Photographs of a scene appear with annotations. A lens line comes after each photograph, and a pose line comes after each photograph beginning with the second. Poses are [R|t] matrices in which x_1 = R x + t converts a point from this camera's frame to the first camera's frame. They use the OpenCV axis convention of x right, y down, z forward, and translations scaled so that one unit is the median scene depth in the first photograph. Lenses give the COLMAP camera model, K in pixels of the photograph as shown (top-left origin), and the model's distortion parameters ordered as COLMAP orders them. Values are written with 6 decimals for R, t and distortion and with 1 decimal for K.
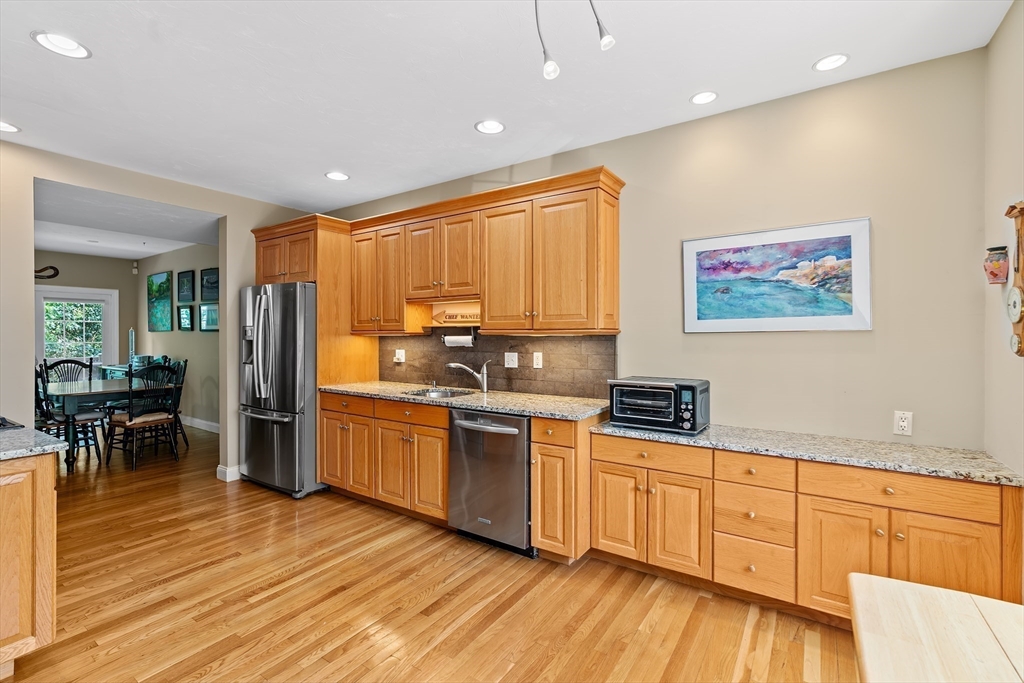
lens RADIAL K [[457.3, 0, 510.3], [0, 457.3, 330.5], [0, 0, 1]] dist [-0.005317, 0.001389]
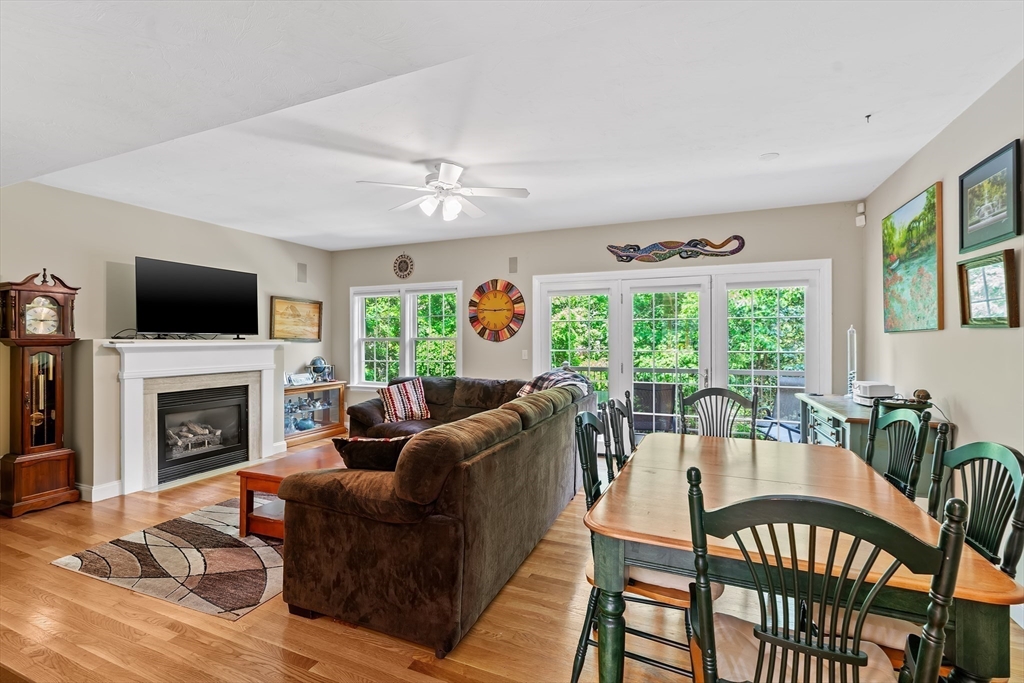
lens RADIAL K [[457.3, 0, 506.8], [0, 457.3, 340.2], [0, 0, 1]] dist [-0.005317, 0.001389]
pose [[0.191665, 0.000531, -0.981460, -0.413909], [0.001277, 0.999999, 0.000790, 0.009364], [0.981460, -0.001405, 0.191664, 0.537560]]
